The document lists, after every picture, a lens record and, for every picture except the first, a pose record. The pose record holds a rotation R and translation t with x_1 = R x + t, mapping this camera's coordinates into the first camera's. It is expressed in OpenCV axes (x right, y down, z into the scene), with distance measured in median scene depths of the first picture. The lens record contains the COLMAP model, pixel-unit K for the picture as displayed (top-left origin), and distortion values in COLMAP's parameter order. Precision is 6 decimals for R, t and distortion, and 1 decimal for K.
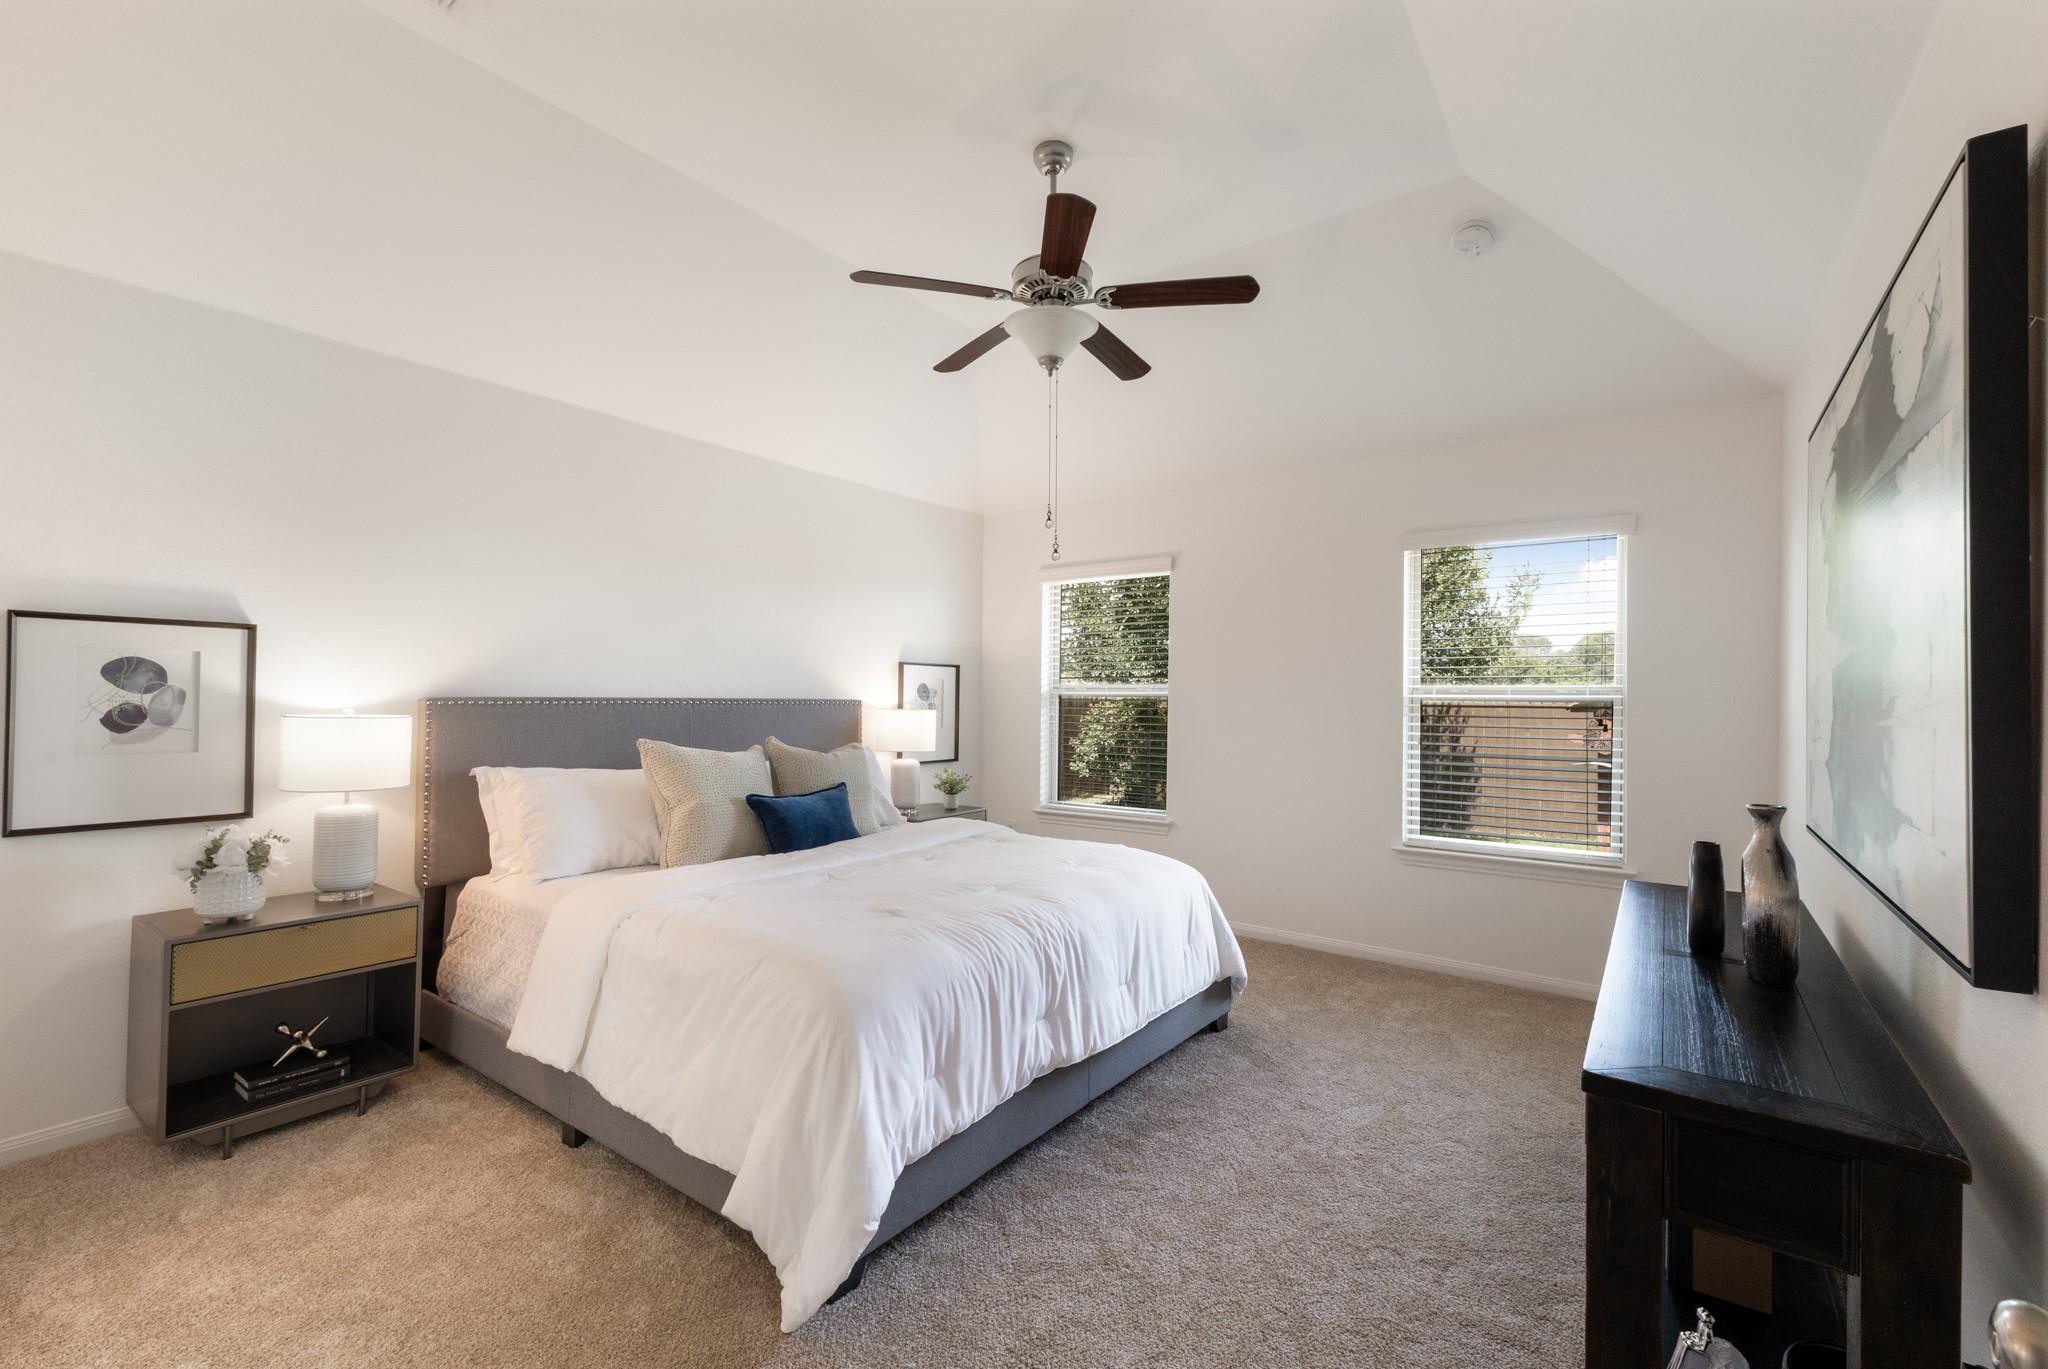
lens RADIAL K [[871.9, 0, 1017.6], [0, 871.9, 685.0], [0, 0, 1]] dist [0.012305, -0.000194]
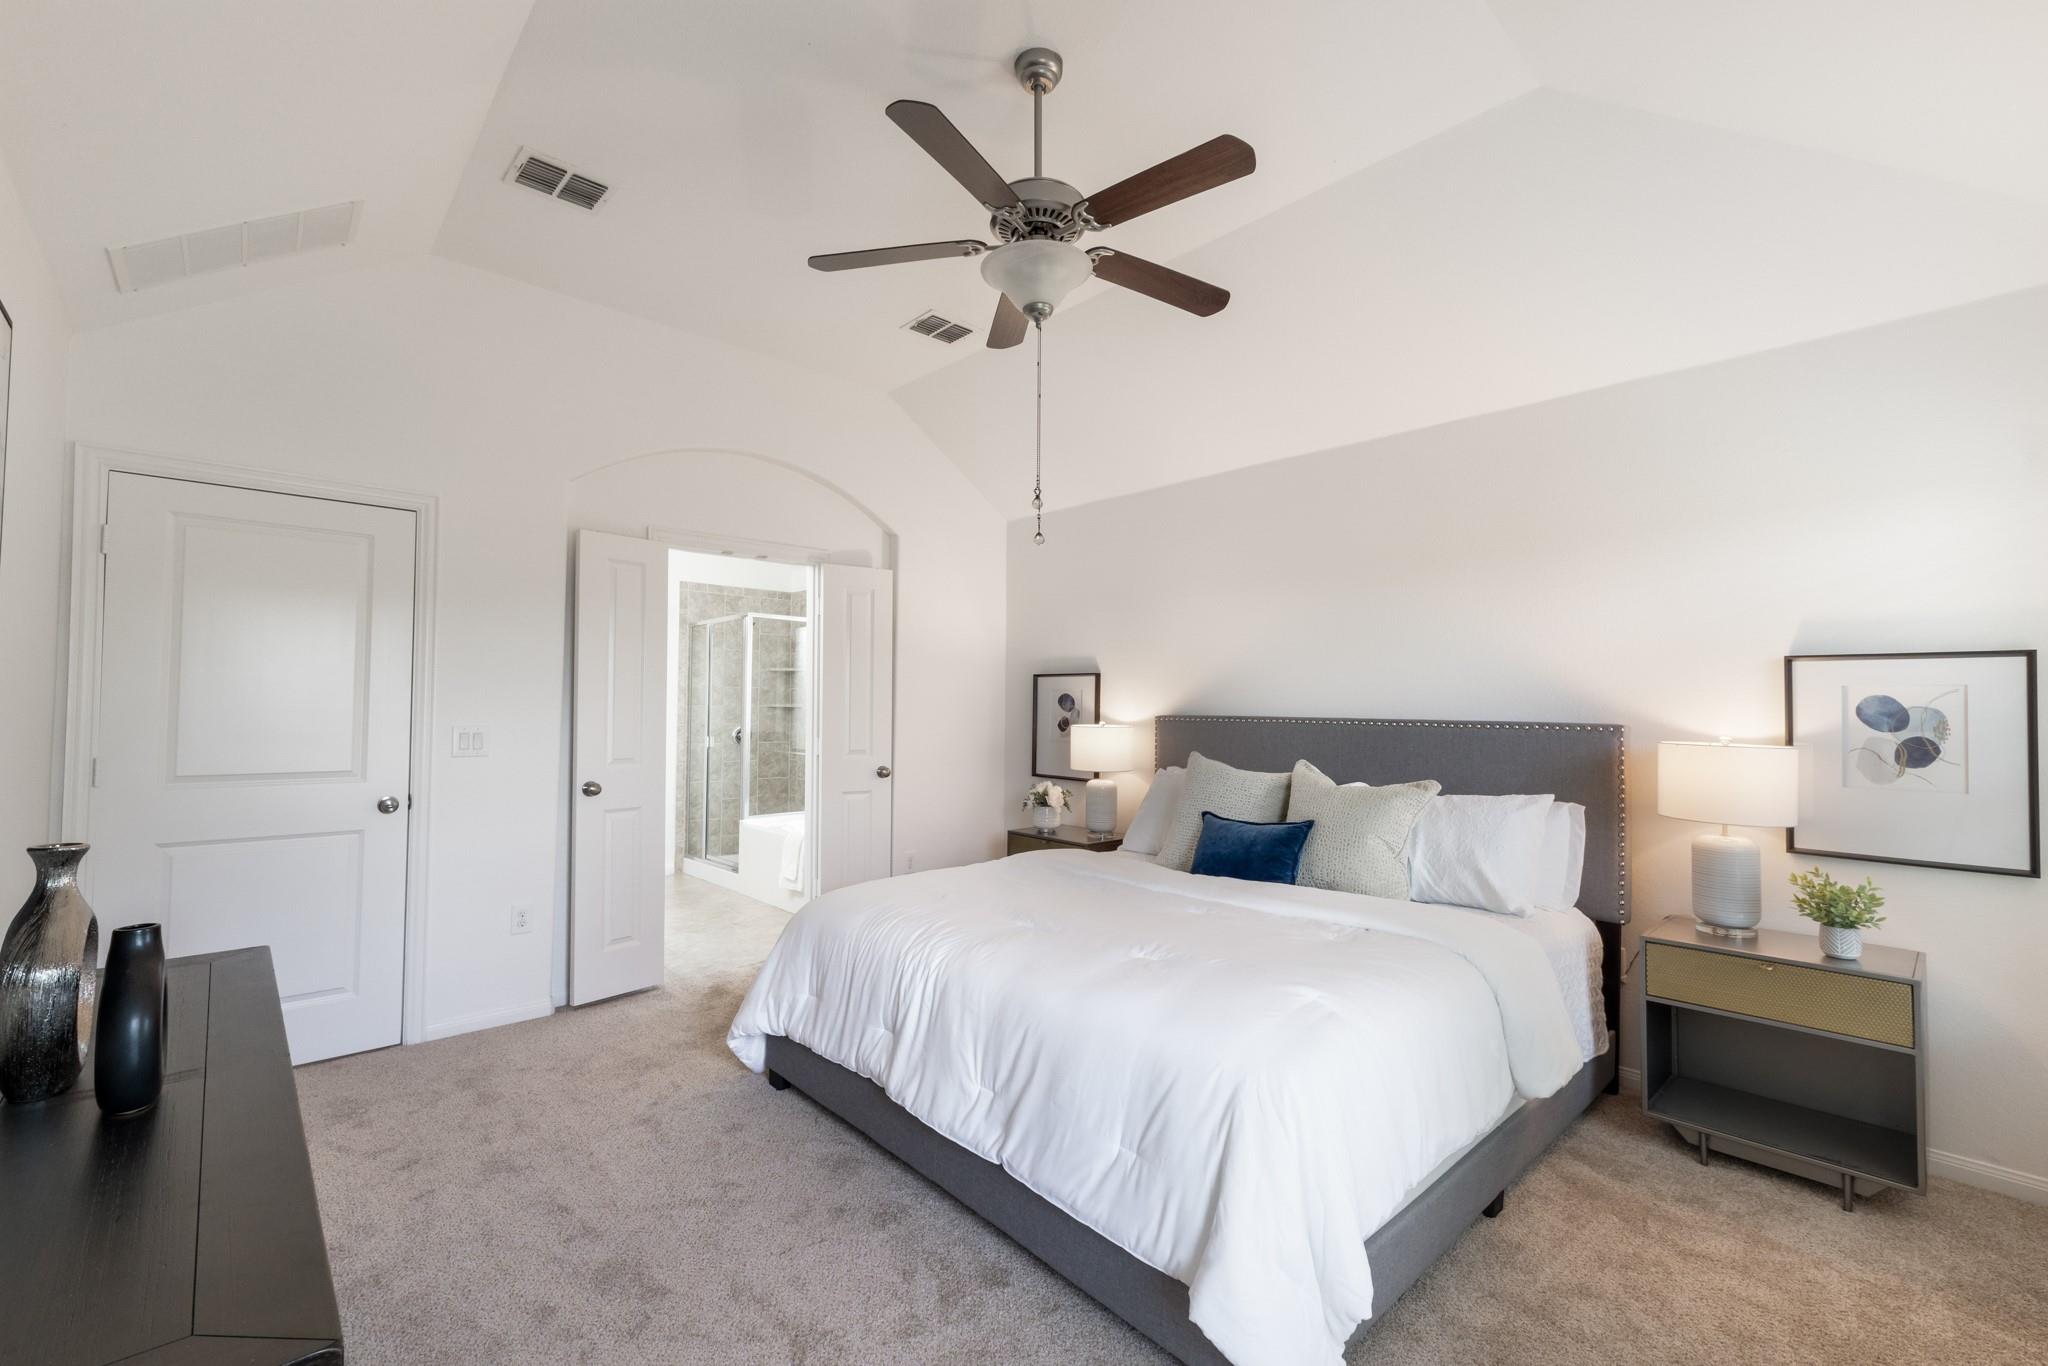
lens RADIAL K [[871.9, 0, 1017.6], [0, 871.9, 683.5], [0, 0, 1]] dist [0.012305, -0.000194]
pose [[-0.189443, -0.037297, -0.981183, 0.744714], [0.000123, 0.999277, -0.038008, 0.015891], [0.981892, -0.007321, -0.189301, 0.998160]]
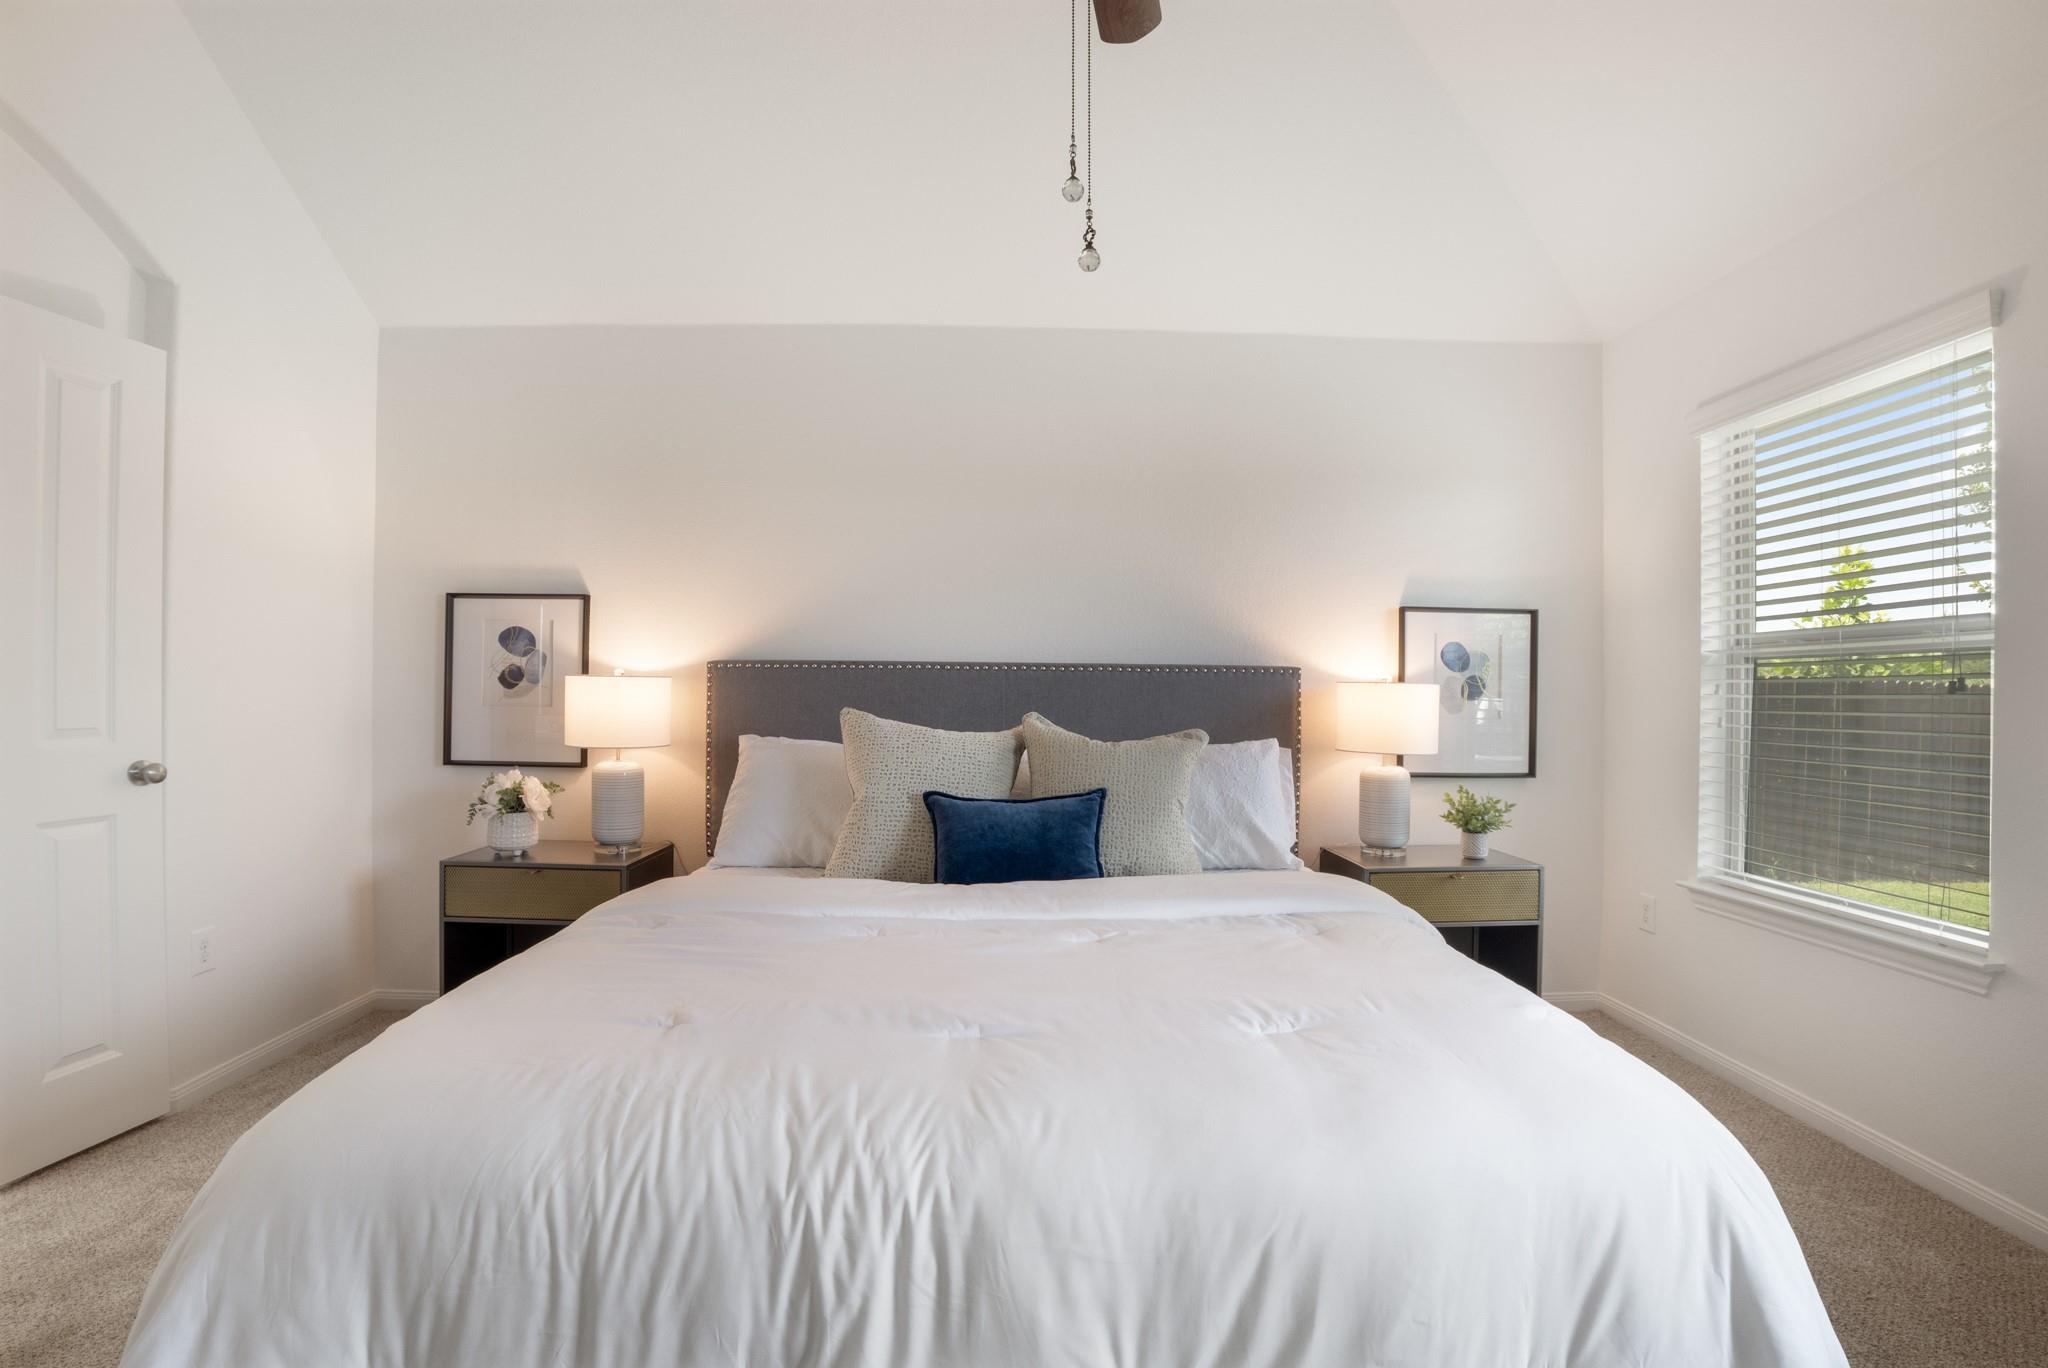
lens RADIAL K [[908.3, 0, 1024.0], [0, 908.3, 684.0], [0, 0, 1]] dist [-0.052157, 0.000462]
pose [[0.613403, -0.005941, -0.789748, 0.313710], [0.005051, 0.999981, -0.003599, 0.043661], [0.789754, -0.001781, 0.613421, 0.629700]]
